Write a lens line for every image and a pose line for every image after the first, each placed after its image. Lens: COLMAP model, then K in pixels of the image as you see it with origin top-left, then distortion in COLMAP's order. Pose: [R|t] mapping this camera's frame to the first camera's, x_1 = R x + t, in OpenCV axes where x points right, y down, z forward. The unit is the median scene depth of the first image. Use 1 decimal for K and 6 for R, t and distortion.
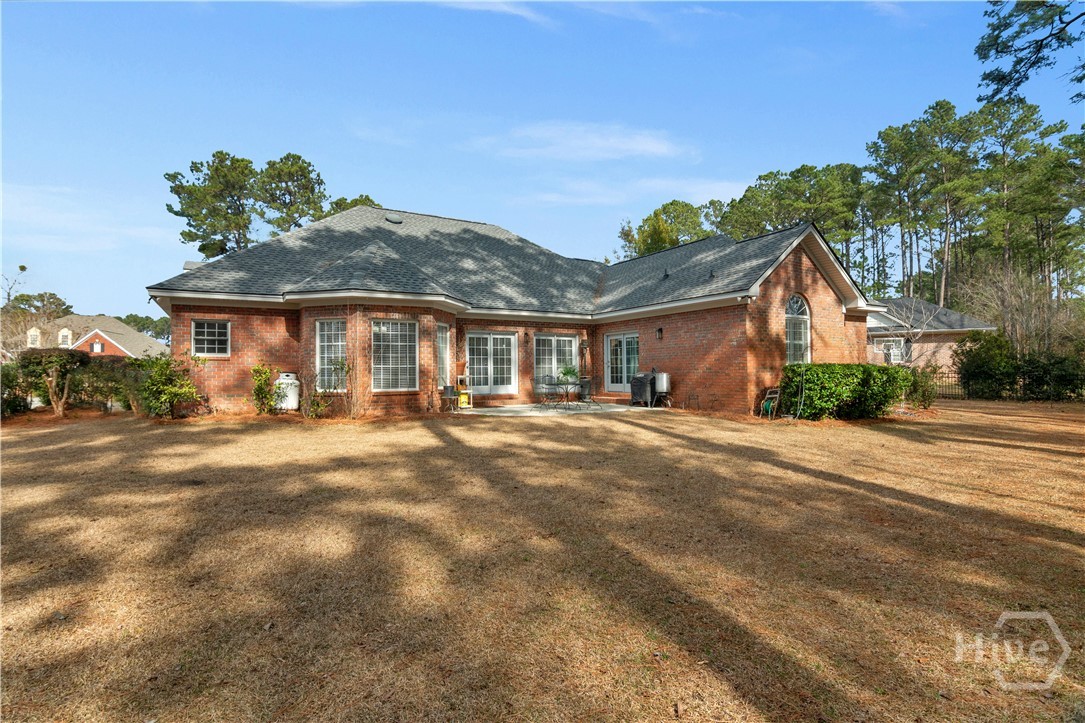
lens RADIAL K [[504.4, 0, 542.0], [0, 504.4, 362.0], [0, 0, 1]] dist [0.000738, -0.000042]
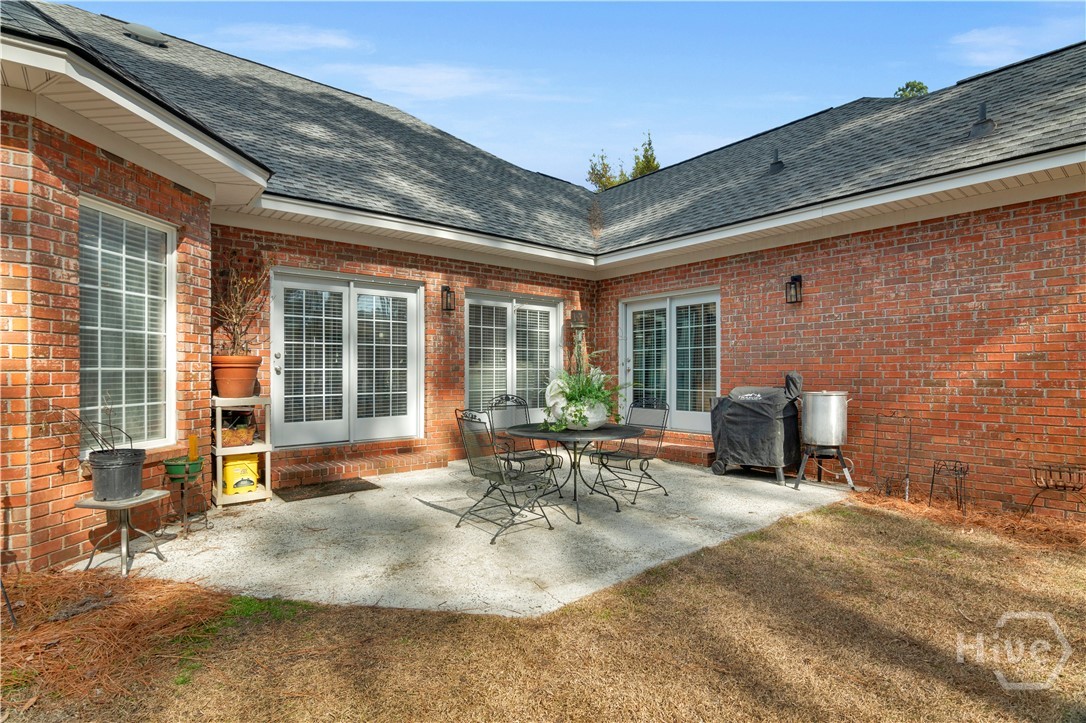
lens RADIAL K [[504.8, 0, 568.5], [0, 504.8, 359.3], [0, 0, 1]] dist [0.000738, -0.000042]
pose [[0.979293, 0.010868, 0.202156, -0.016806], [-0.010399, 0.999940, -0.003383, 0.001087], [-0.202181, 0.001211, 0.979347, 0.576028]]
